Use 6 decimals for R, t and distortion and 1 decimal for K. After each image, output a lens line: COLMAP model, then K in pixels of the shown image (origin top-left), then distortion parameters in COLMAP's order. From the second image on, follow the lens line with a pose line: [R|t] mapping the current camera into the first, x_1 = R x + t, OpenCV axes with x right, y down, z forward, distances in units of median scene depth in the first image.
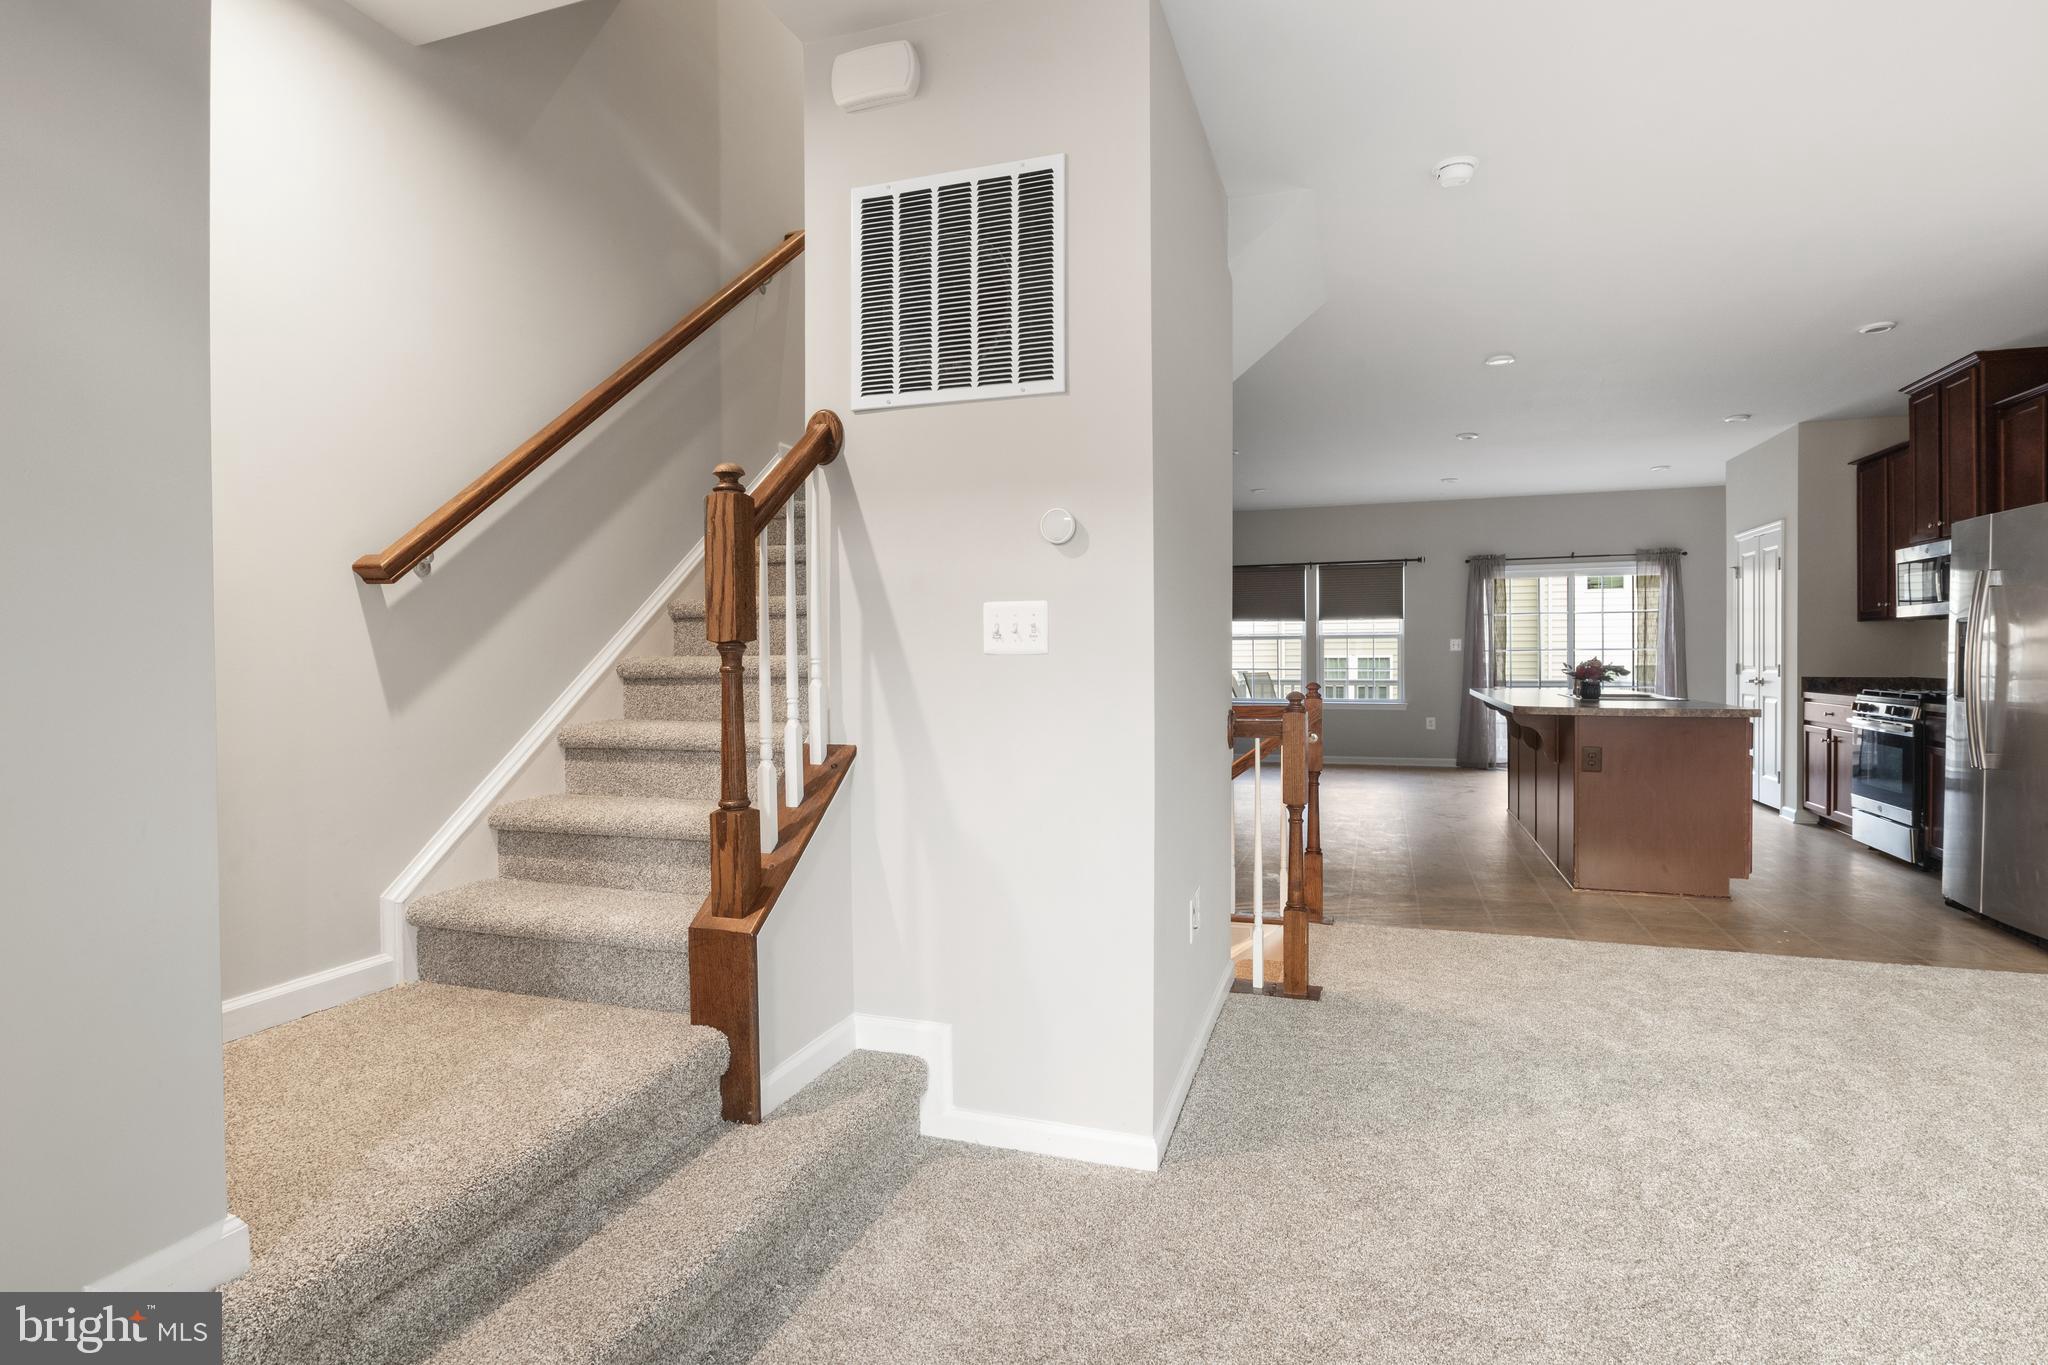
lens RADIAL K [[1038.9, 0, 1064.4], [0, 1038.9, 656.6], [0, 0, 1]] dist [-0.007938, -0.001499]
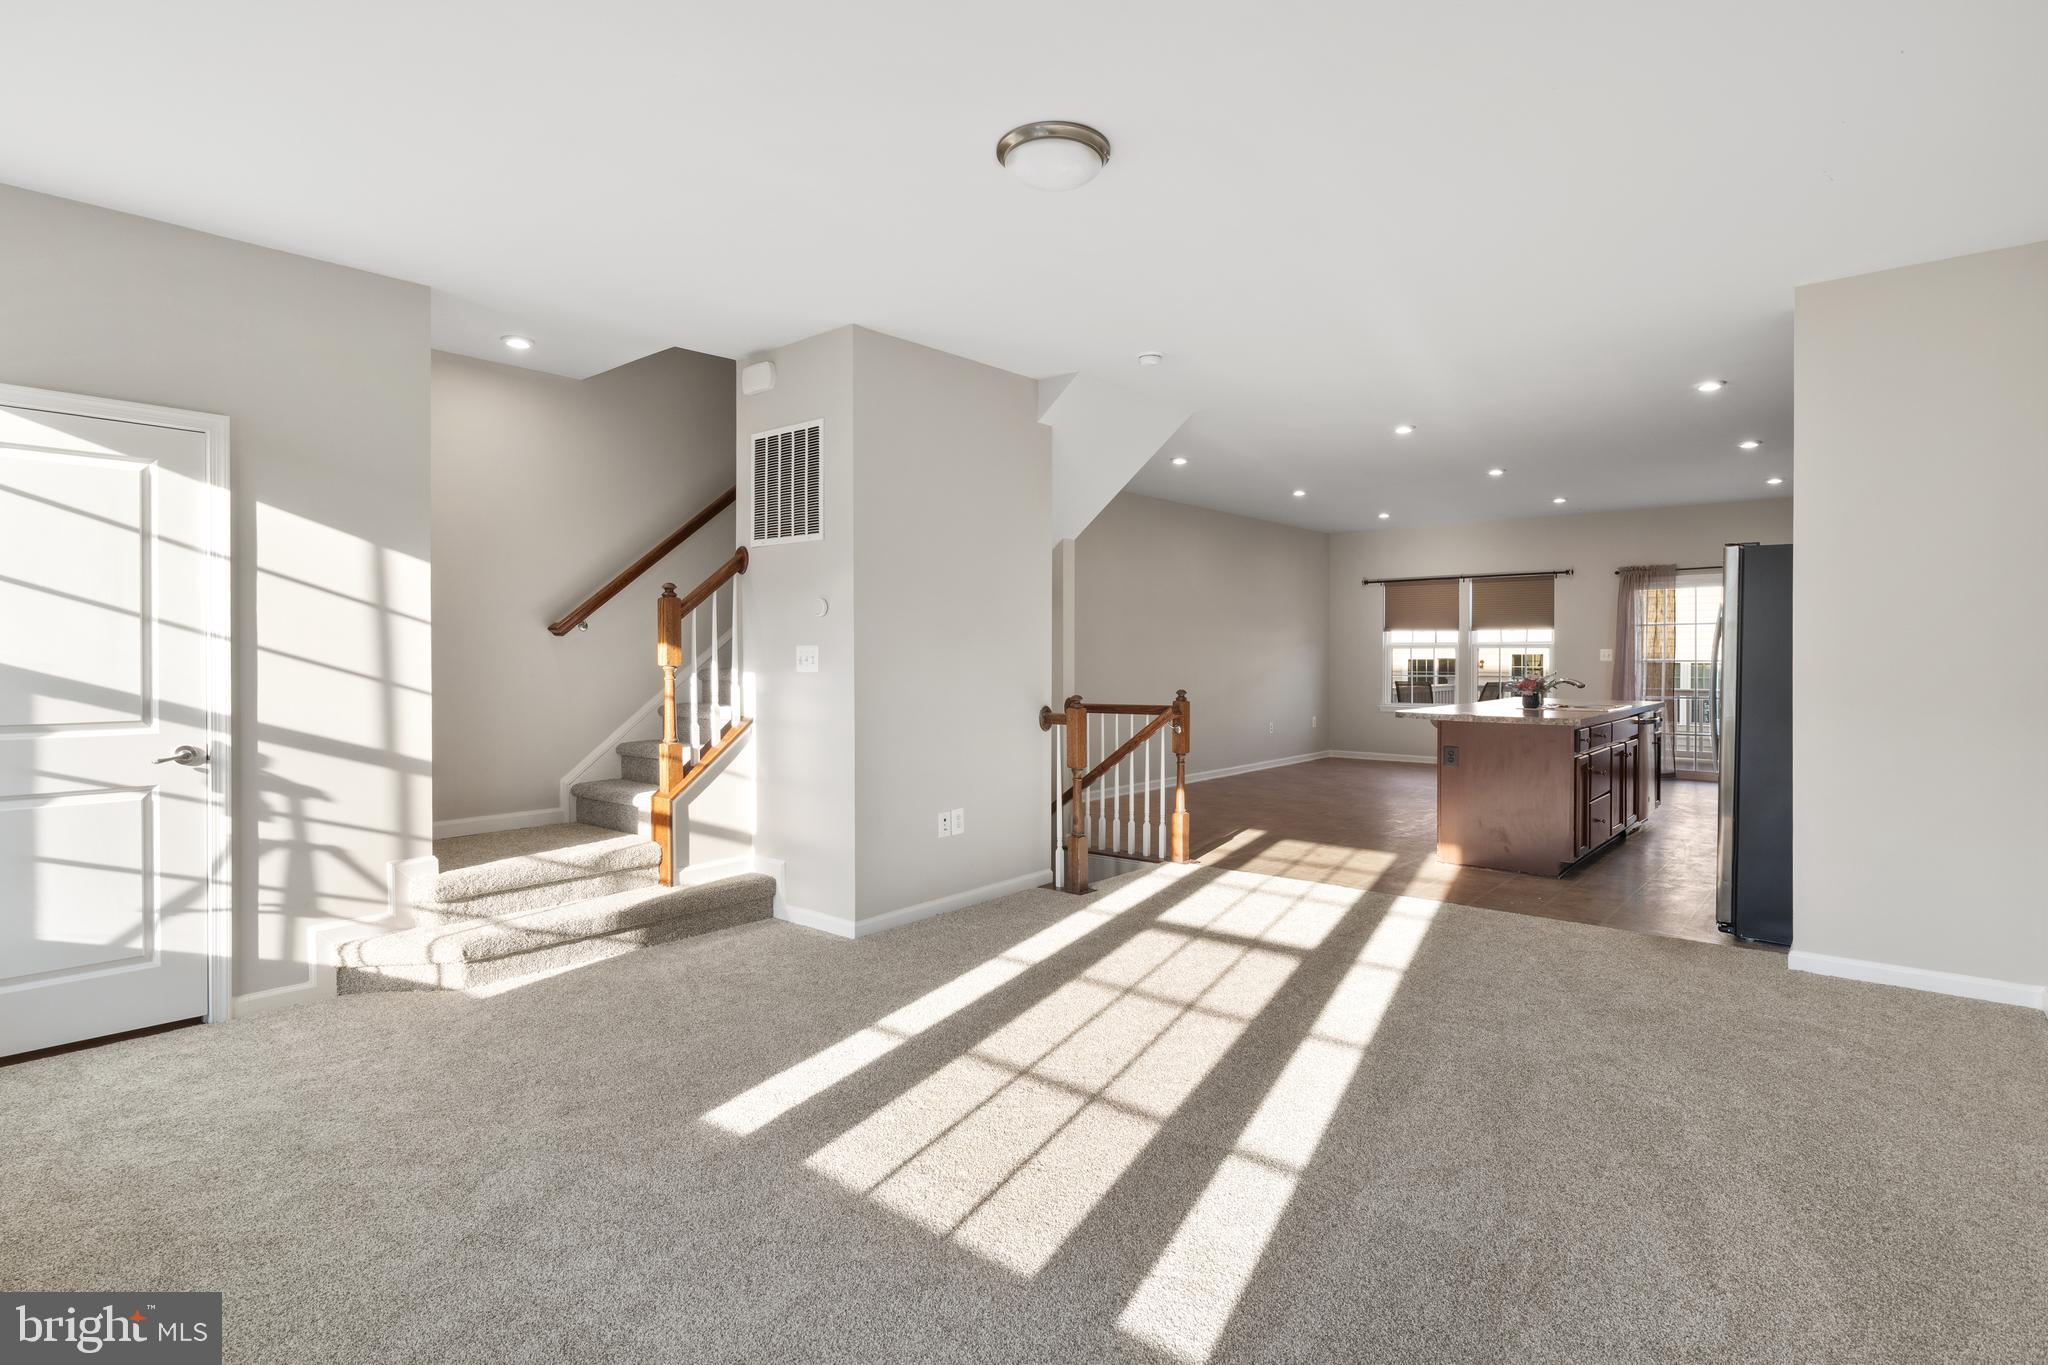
lens RADIAL K [[1038.9, 0, 1067.8], [0, 1038.9, 648.8], [0, 0, 1]] dist [-0.007938, -0.001499]
pose [[0.934033, 0.007005, -0.357118, 0.254768], [-0.008342, 0.999963, -0.002201, -0.010862], [0.357089, 0.005035, 0.934057, -0.149884]]
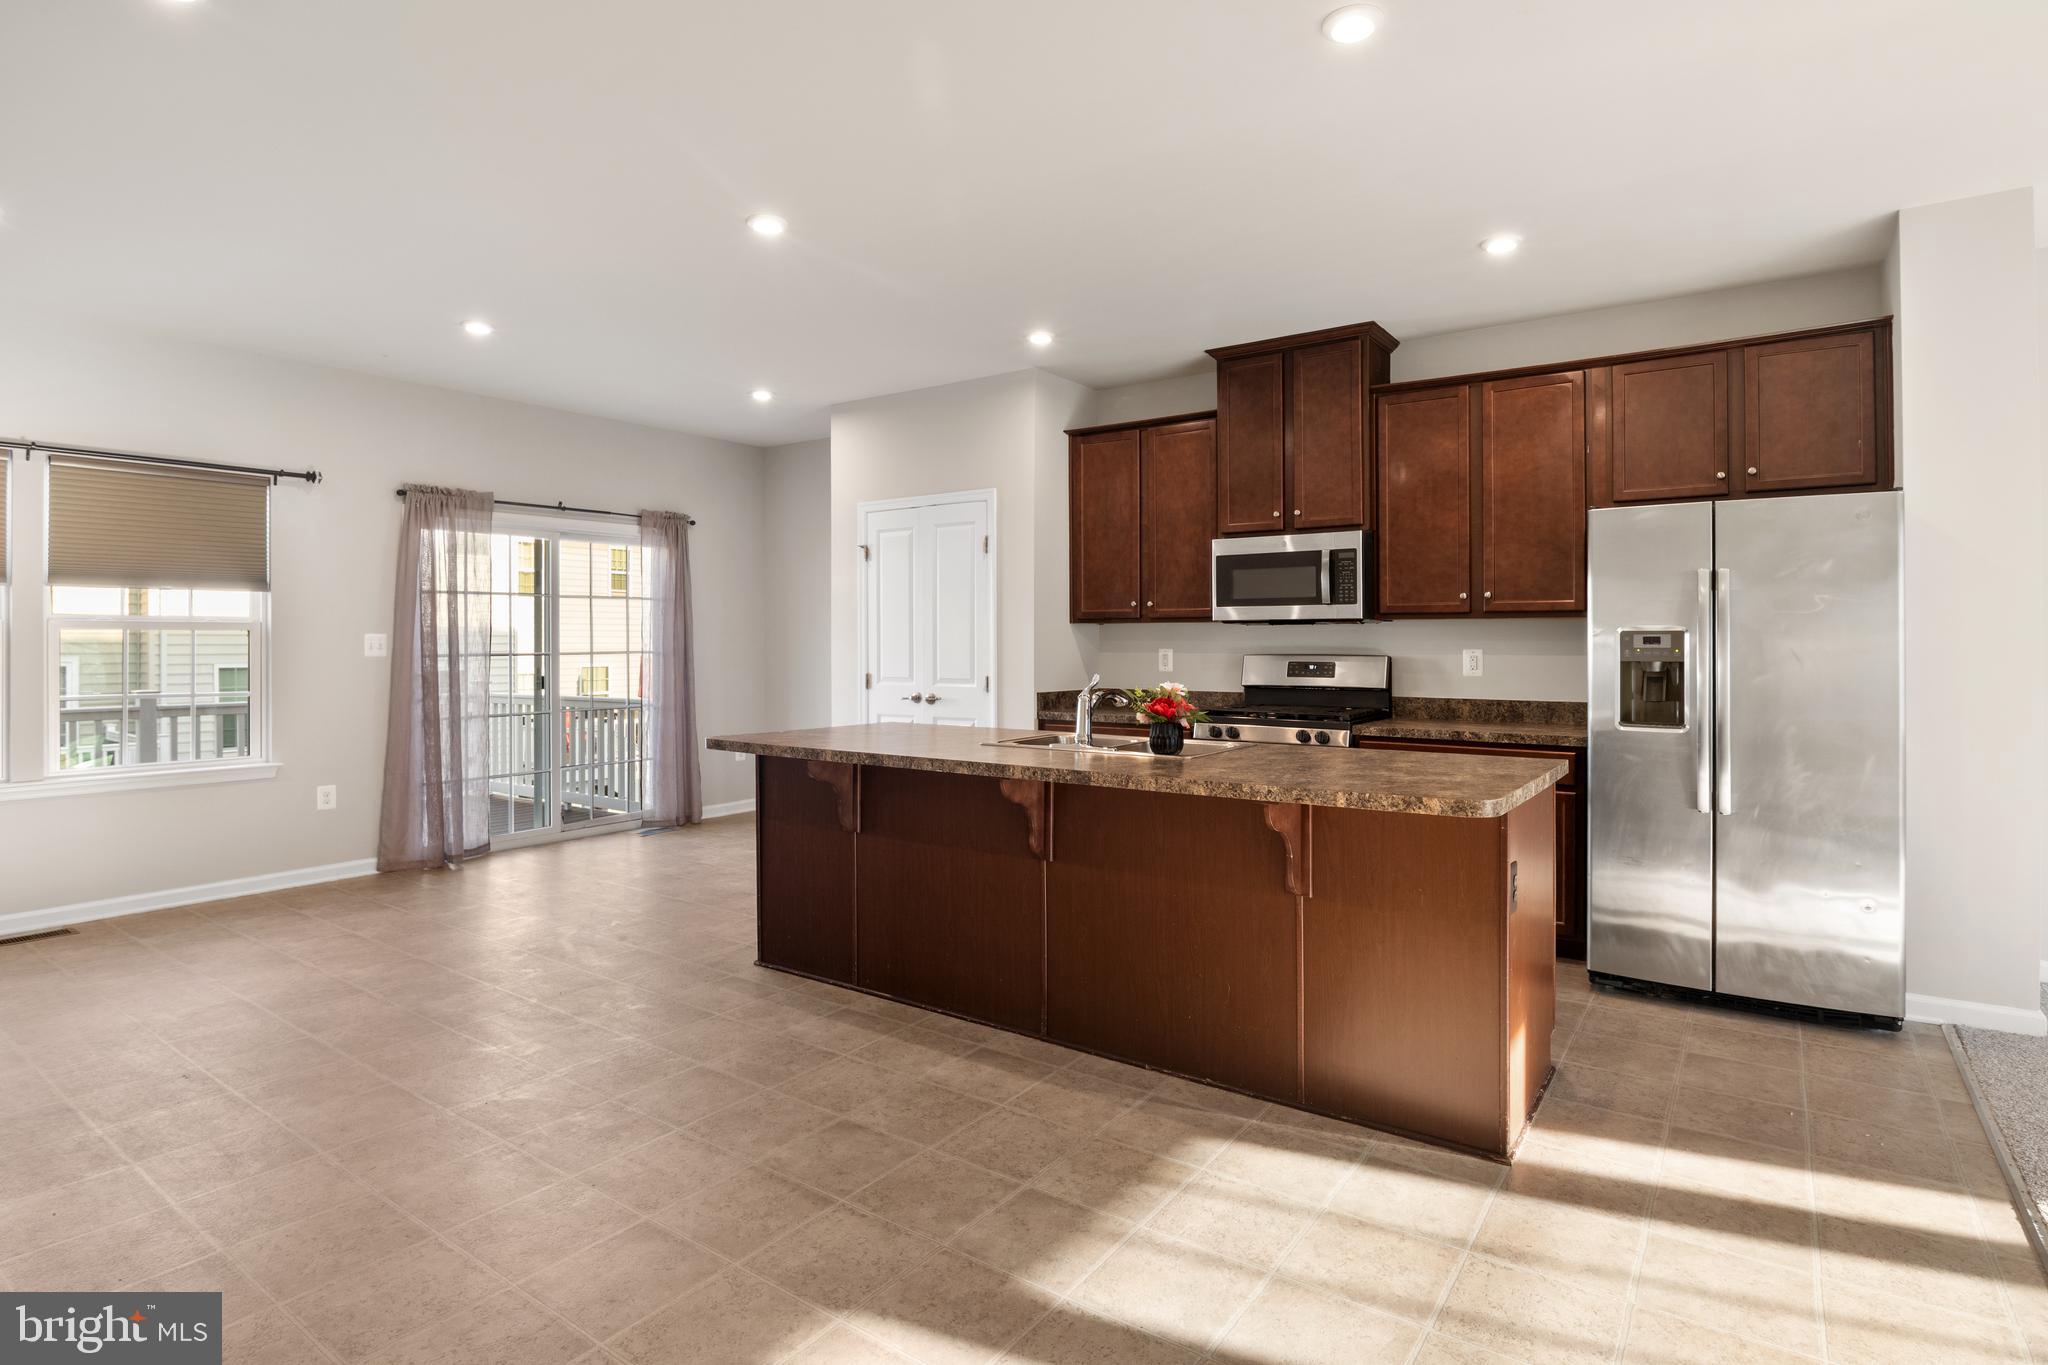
lens RADIAL K [[1038.9, 0, 1049.1], [0, 1038.9, 629.7], [0, 0, 1]] dist [-0.007938, -0.001499]
pose [[0.320815, 0.017882, 0.946973, -0.019607], [0.000836, 0.999816, -0.019163, -0.008935], [-0.947142, 0.006940, 0.320741, 0.513095]]
